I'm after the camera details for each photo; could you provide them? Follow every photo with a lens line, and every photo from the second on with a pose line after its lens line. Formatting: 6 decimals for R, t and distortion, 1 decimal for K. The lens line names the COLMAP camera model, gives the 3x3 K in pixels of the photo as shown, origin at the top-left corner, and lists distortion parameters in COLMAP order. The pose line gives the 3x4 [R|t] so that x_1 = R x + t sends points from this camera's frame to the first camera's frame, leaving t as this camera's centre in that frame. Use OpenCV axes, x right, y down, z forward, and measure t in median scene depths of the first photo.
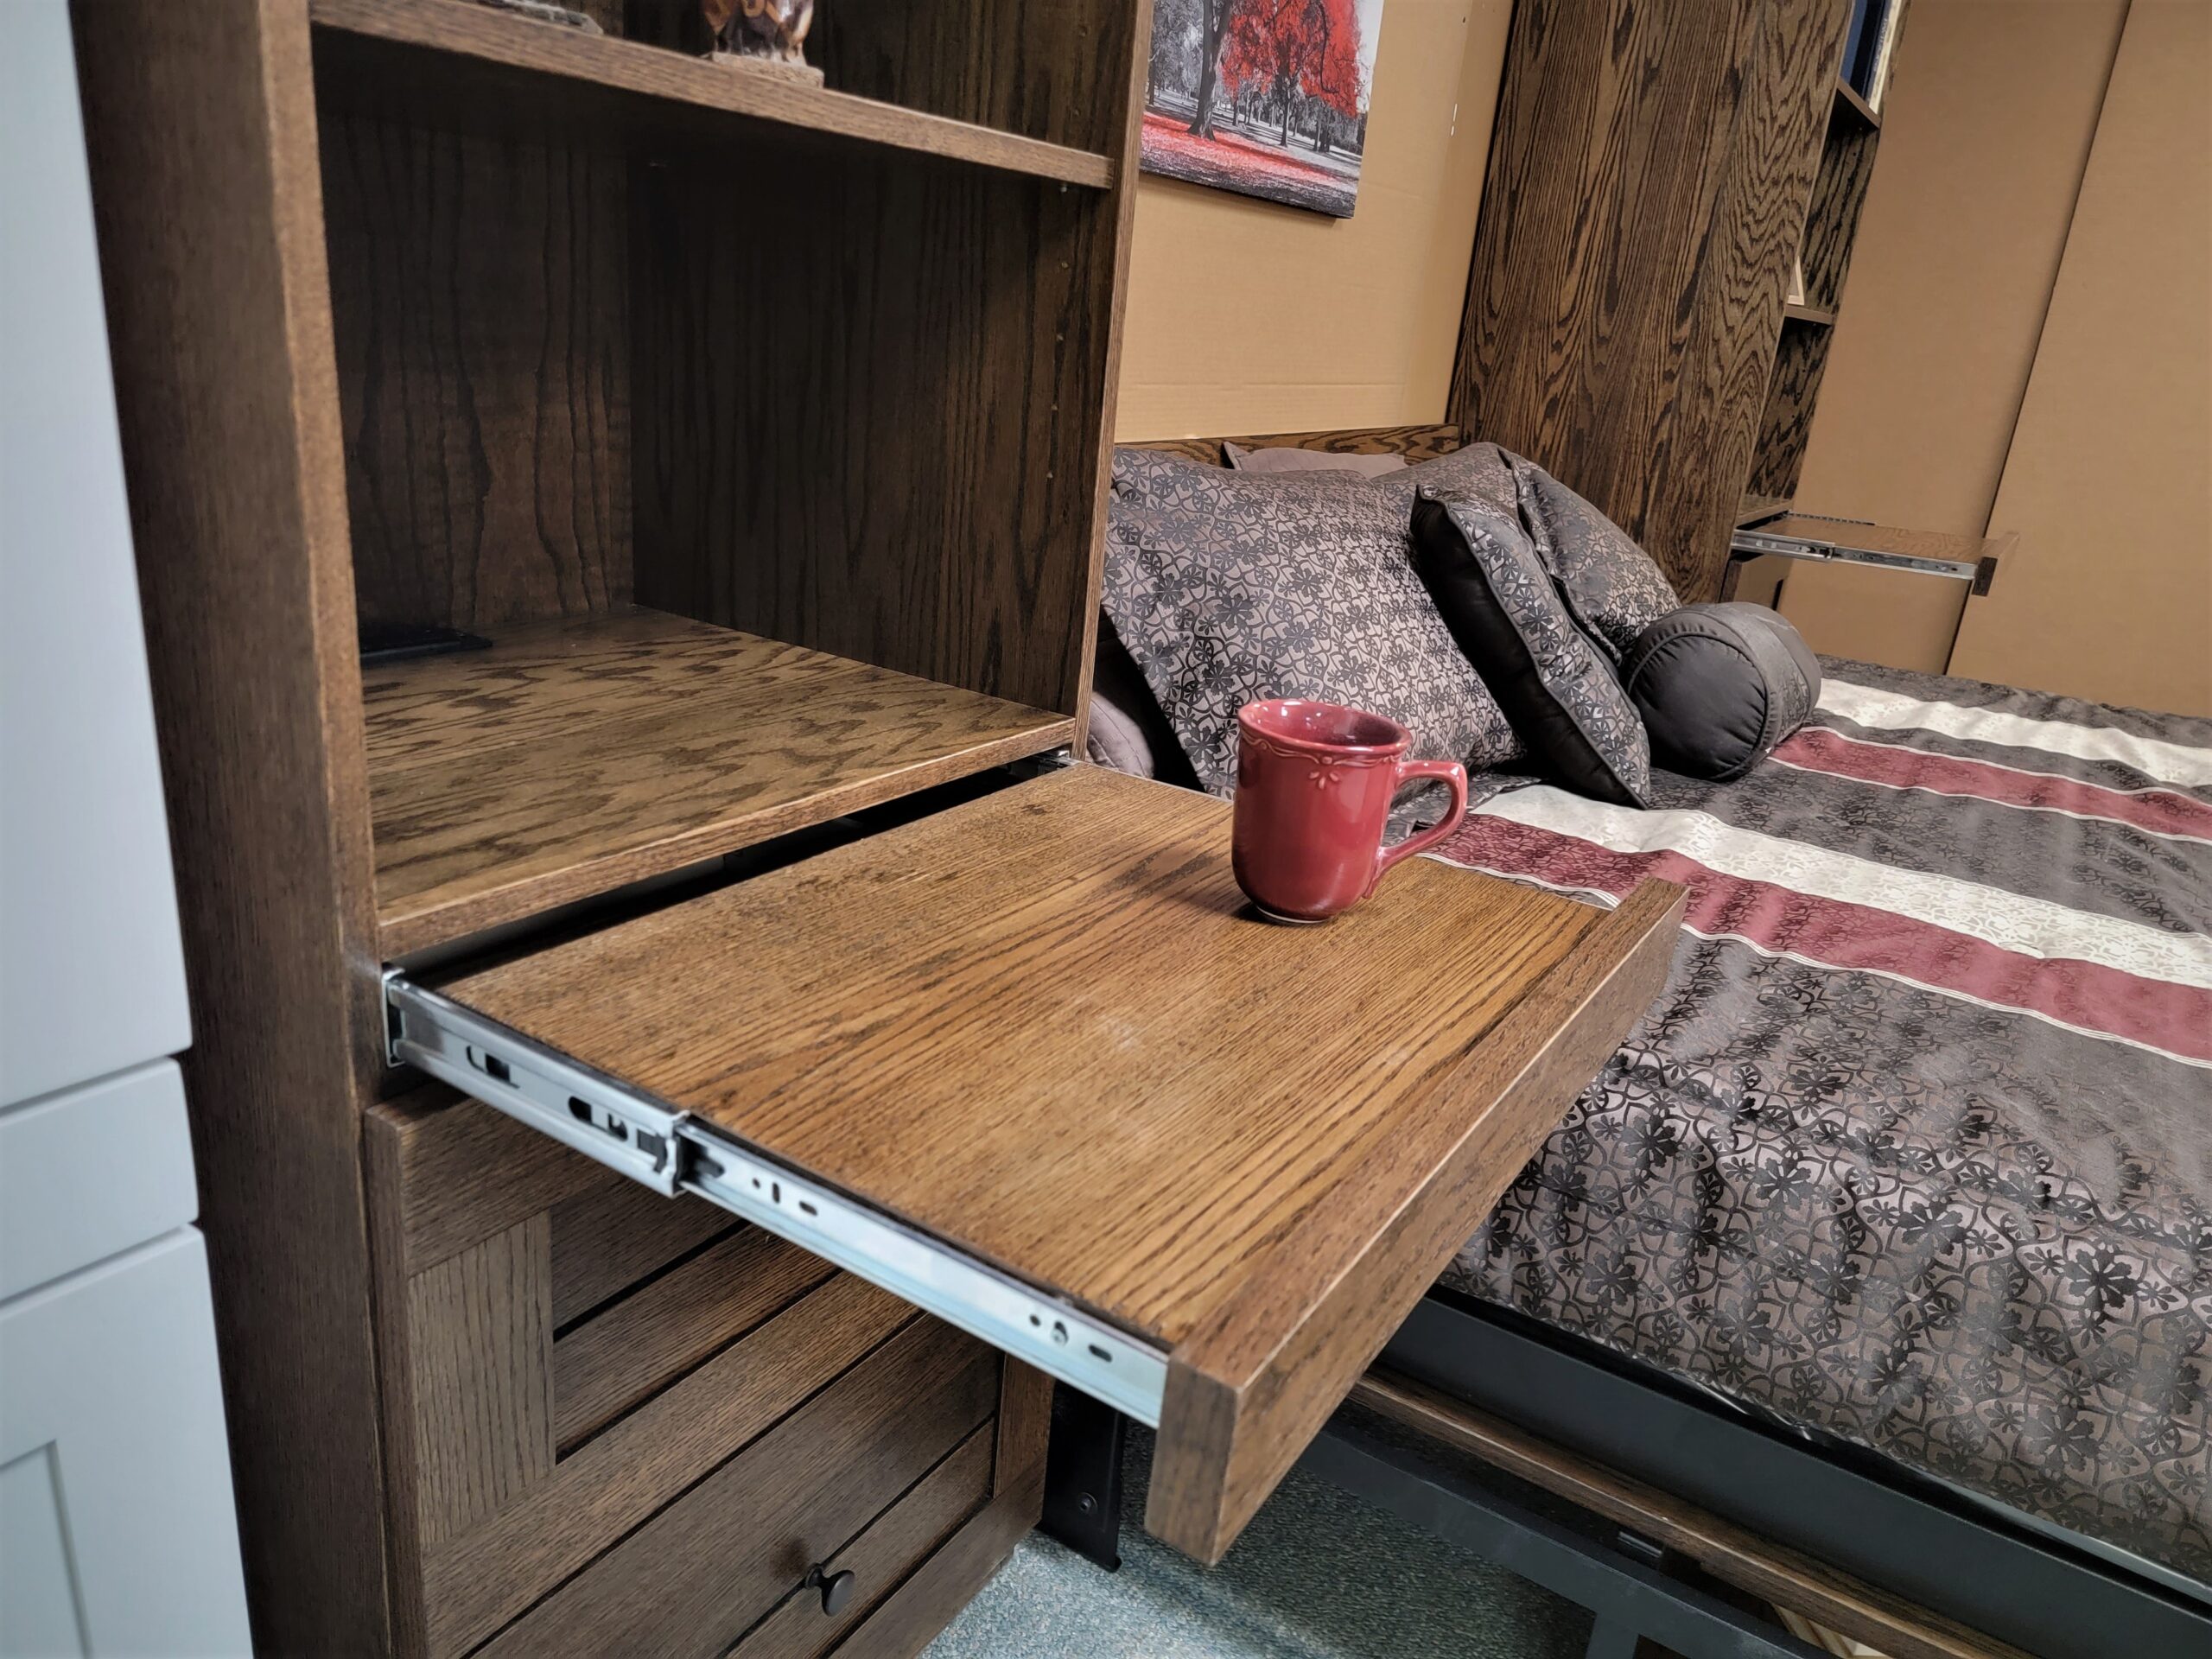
lens RADIAL K [[1545.5, 0, 1109.4], [0, 1545.5, 832.7], [0, 0, 1]] dist [0.069775, -0.021751]
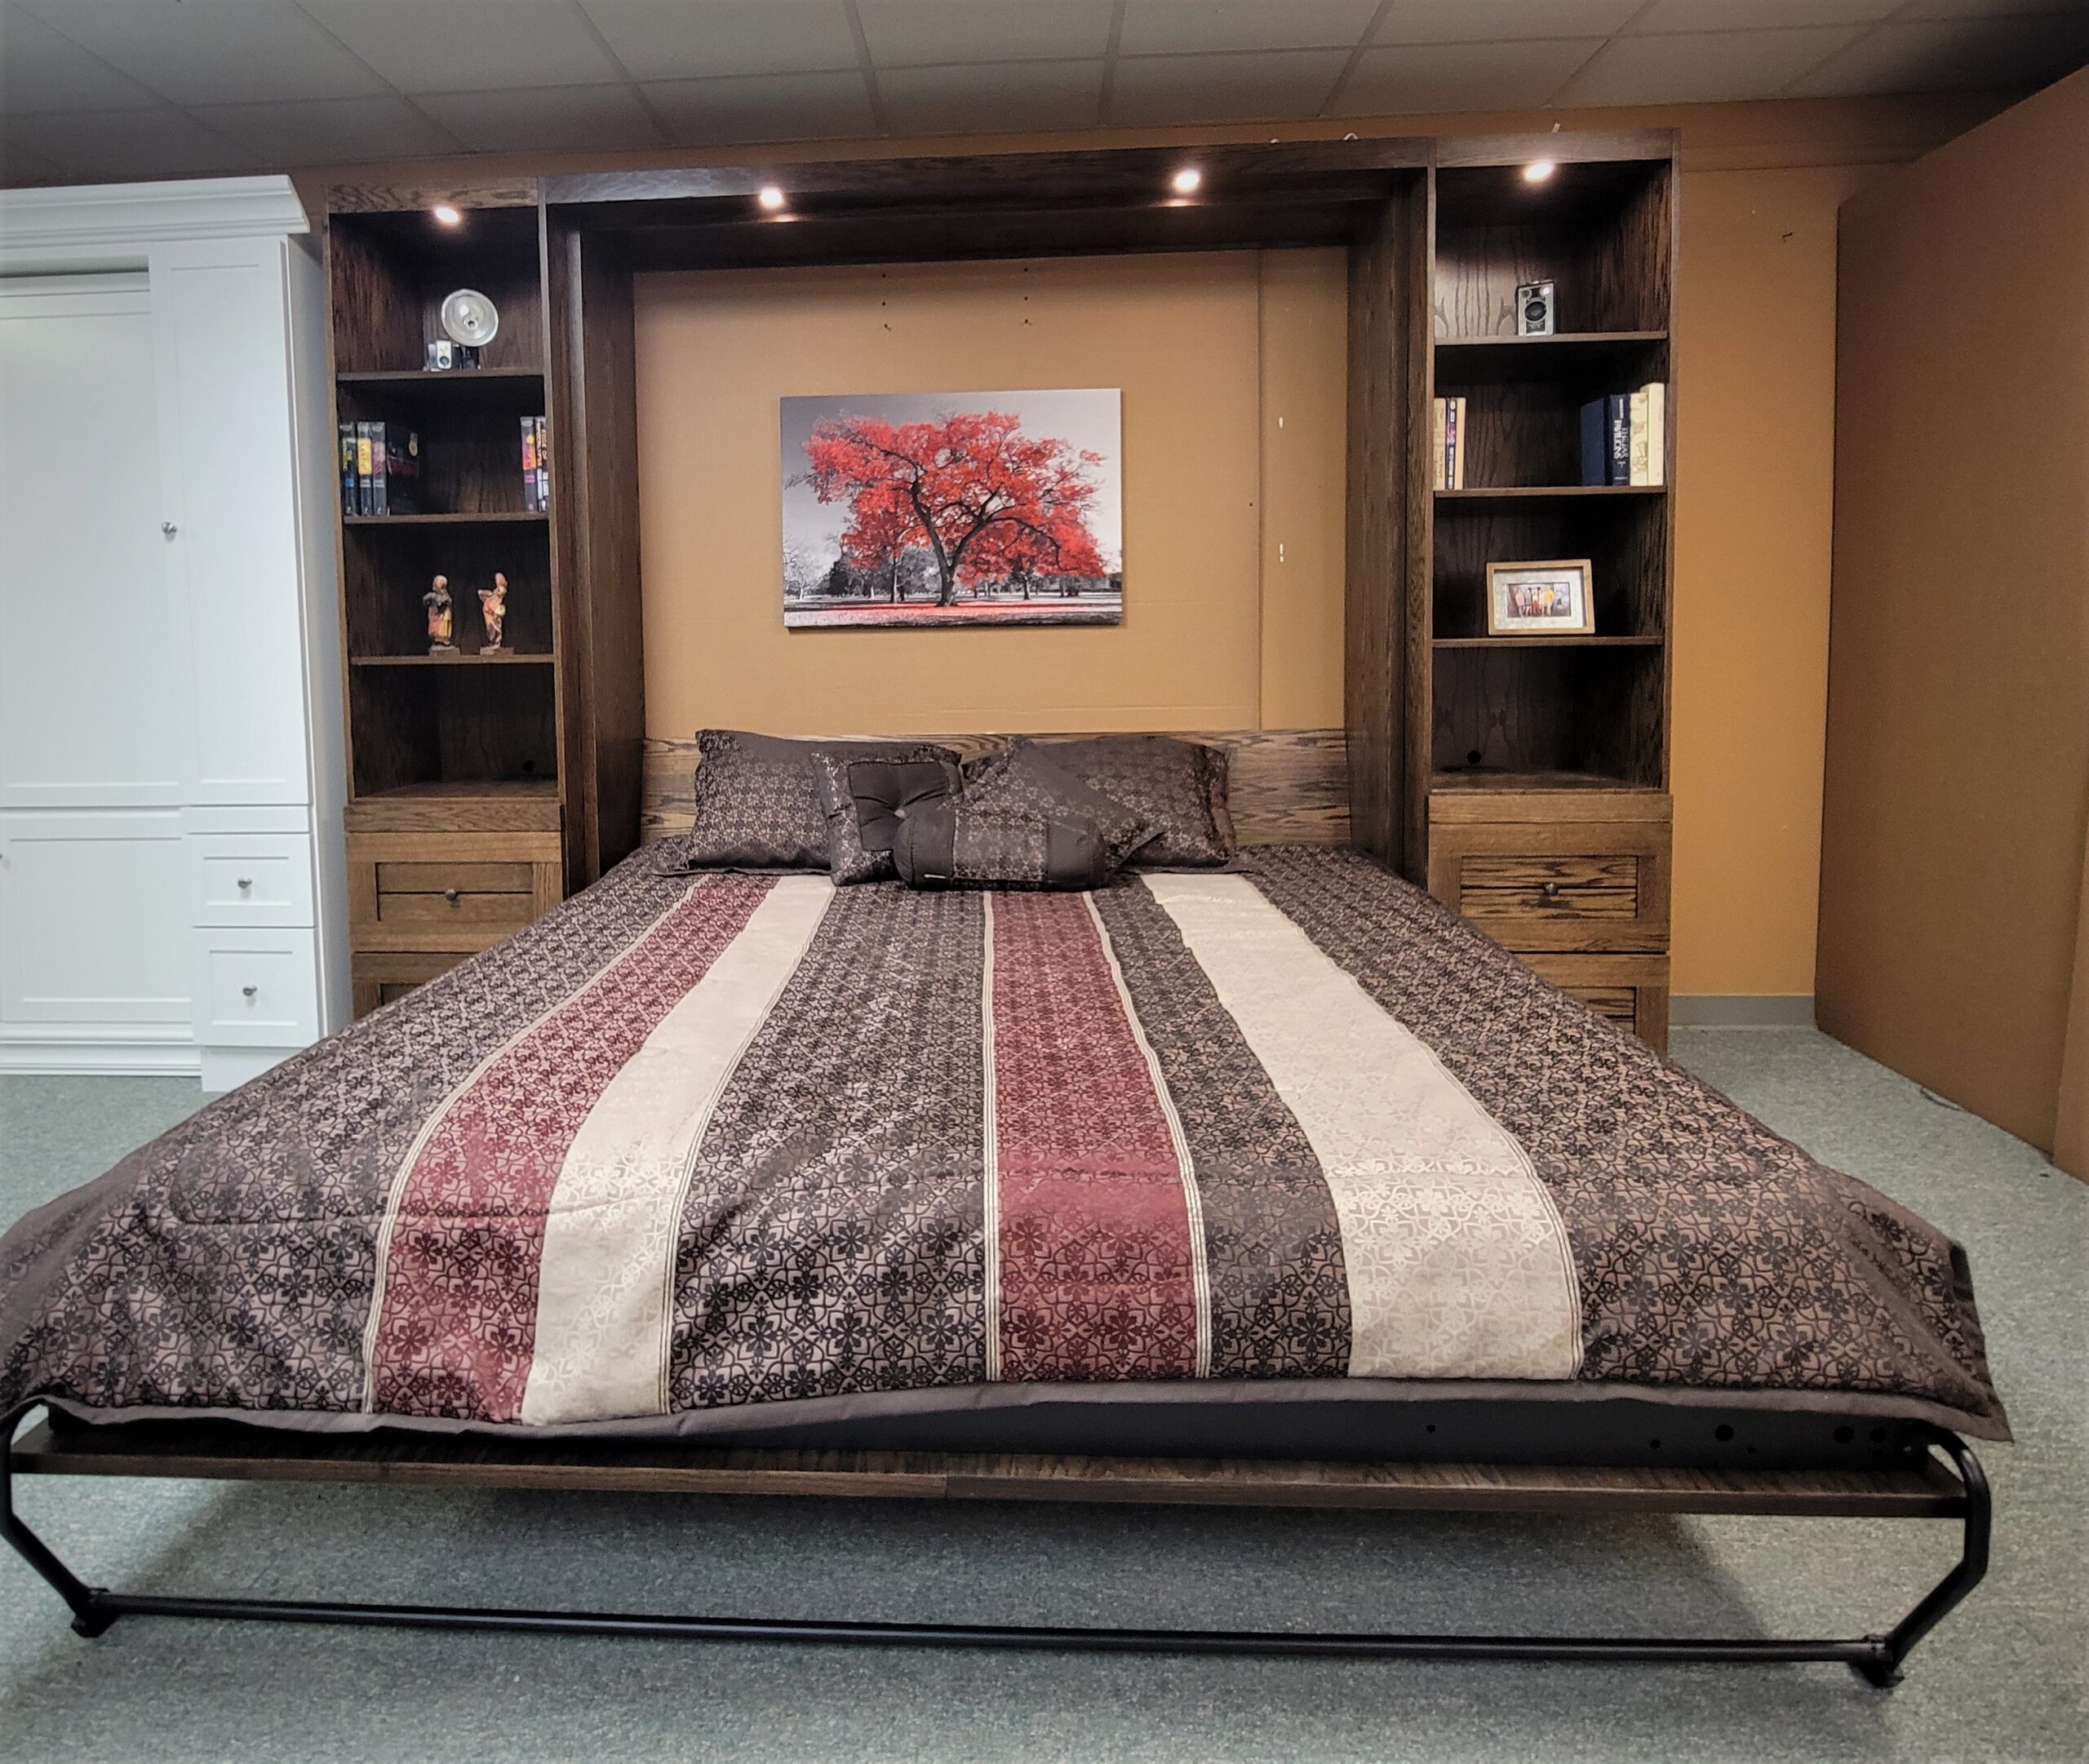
lens RADIAL K [[1162.1, 0, 958.2], [0, 1162.1, 709.7], [0, 0, 1]] dist [-0.000393, -0.004834]
pose [[0.484585, -0.043379, -0.873668, 2.676095], [-0.227580, 0.958123, -0.173801, -0.013092], [0.844621, 0.283051, 0.454420, 0.488095]]
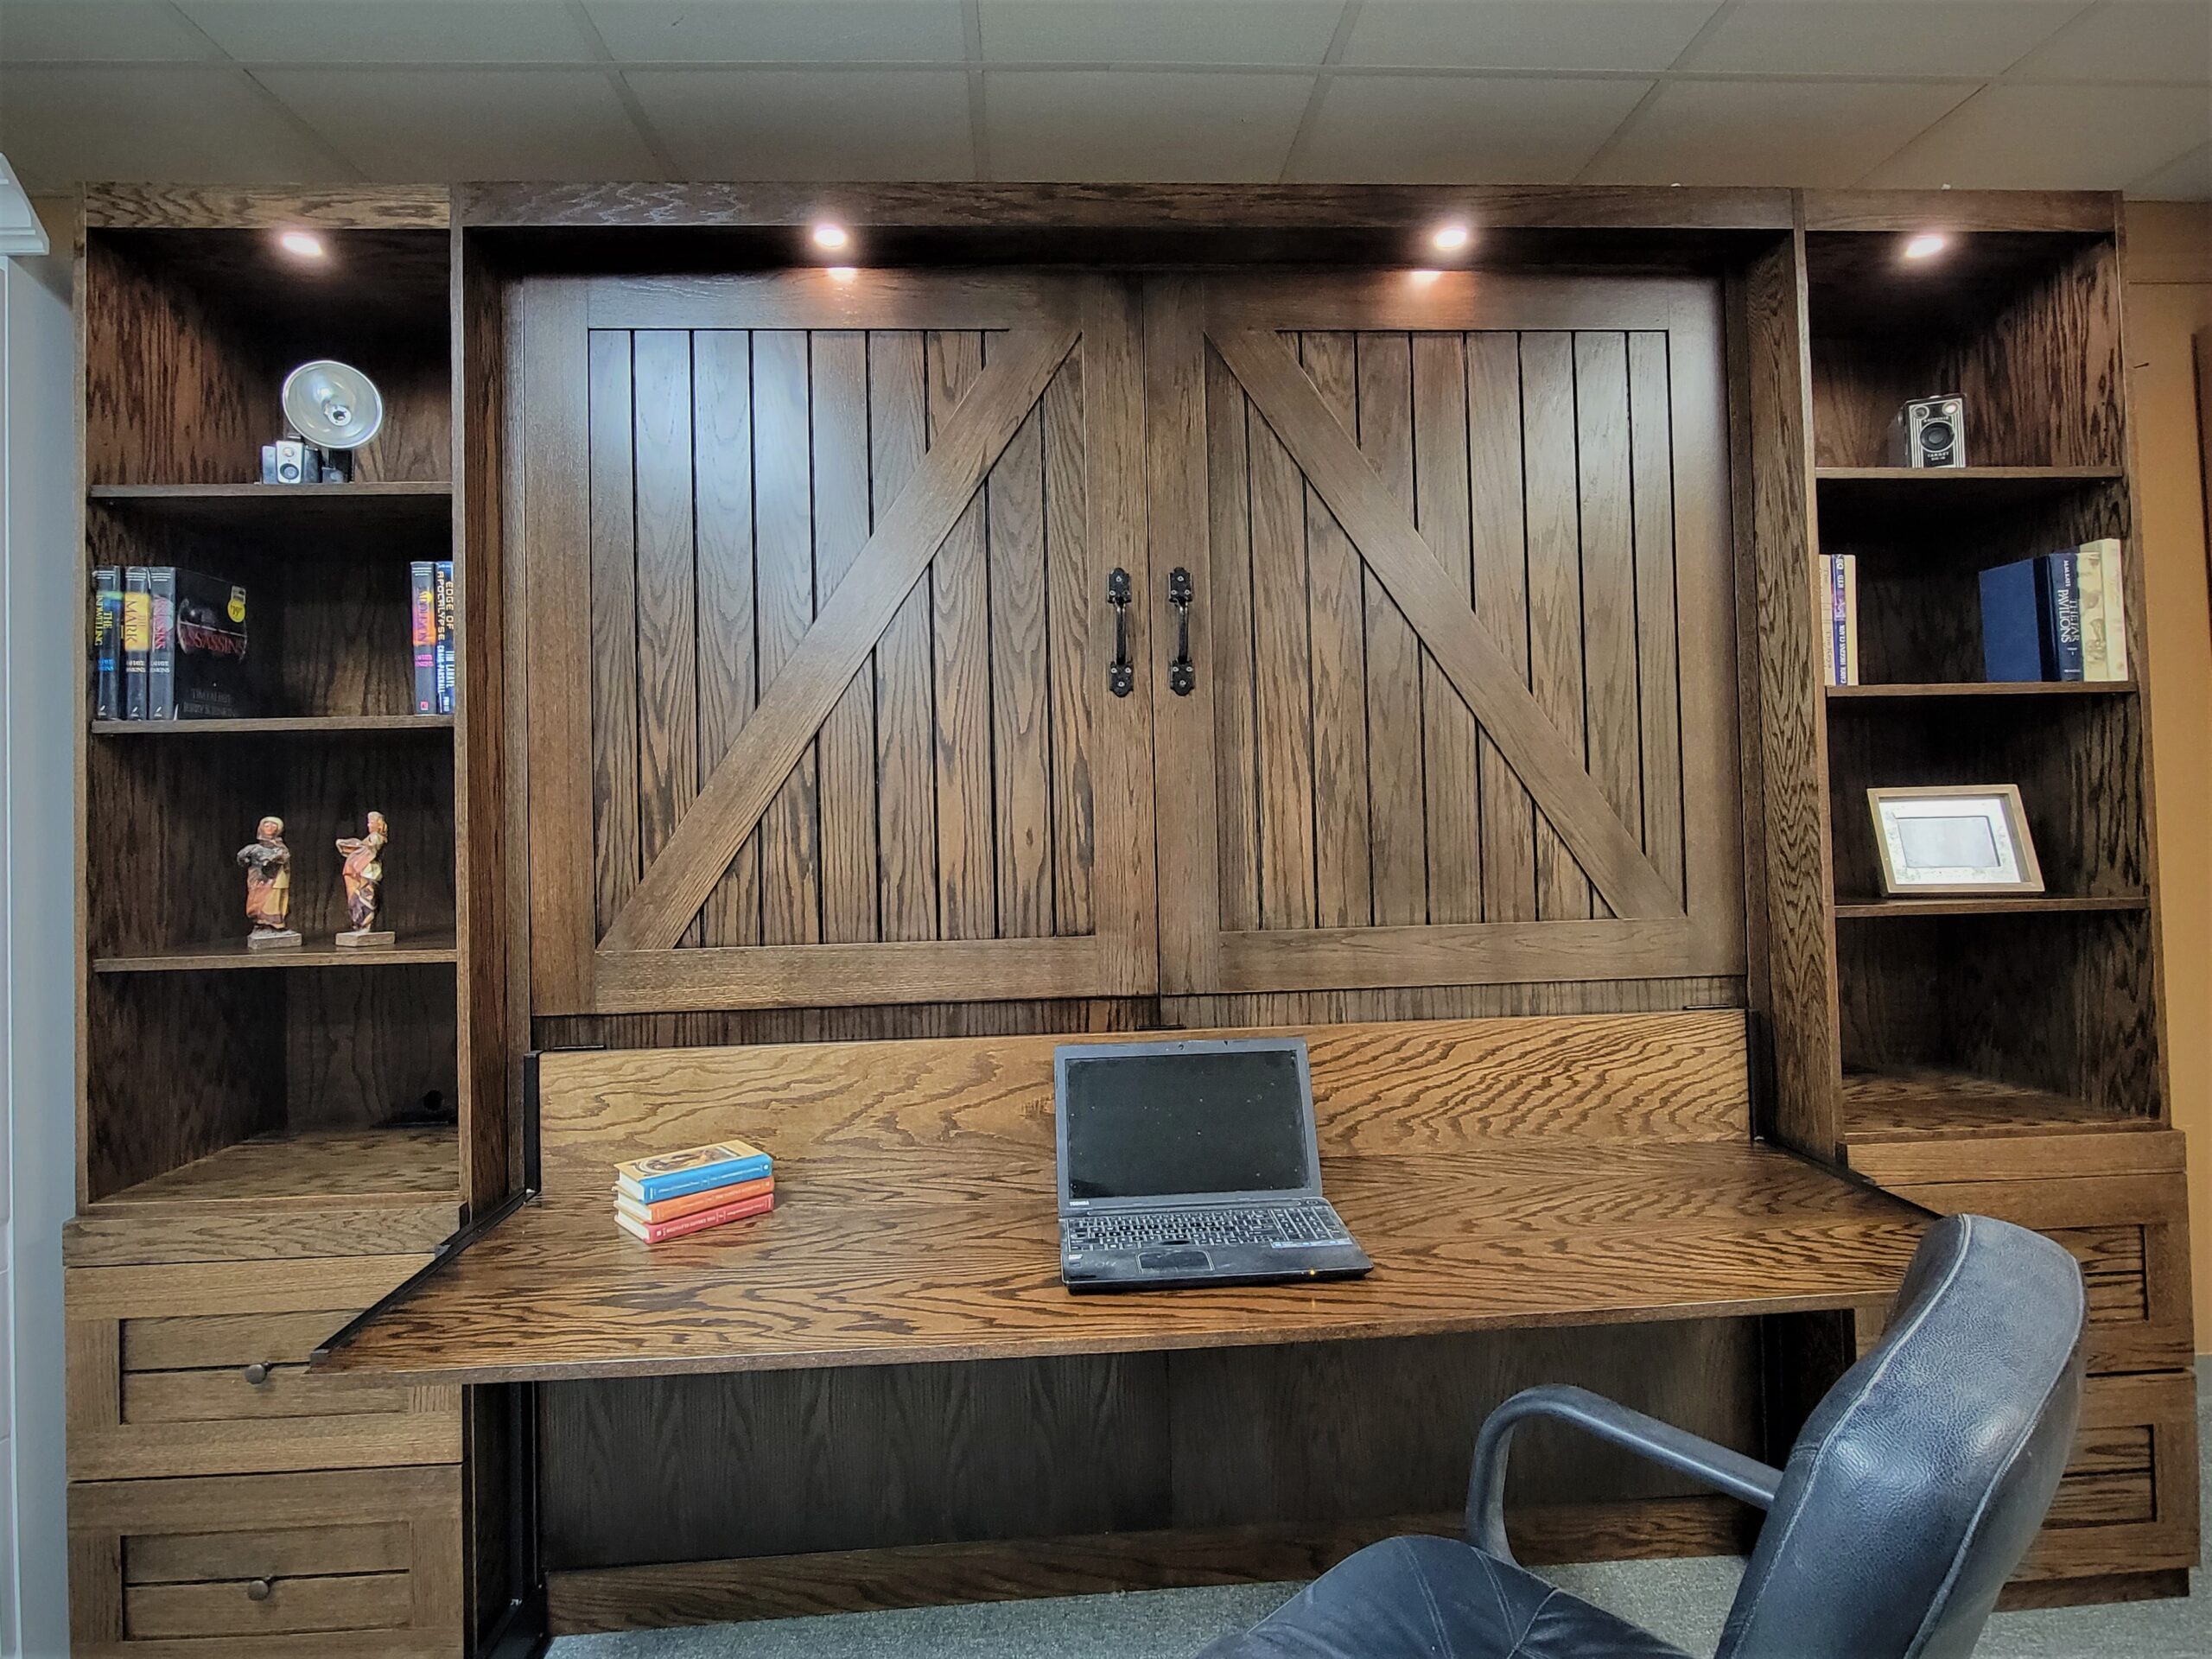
lens RADIAL K [[1137.1, 0, 1103.7], [0, 1137.1, 789.4], [0, 0, 1]] dist [-0.003125, 0.000684]
pose [[0.579077, -0.120594, -0.806305, 1.747882], [-0.191548, 0.941190, -0.278336, -0.316821], [0.792452, 0.315624, 0.521921, 0.691222]]
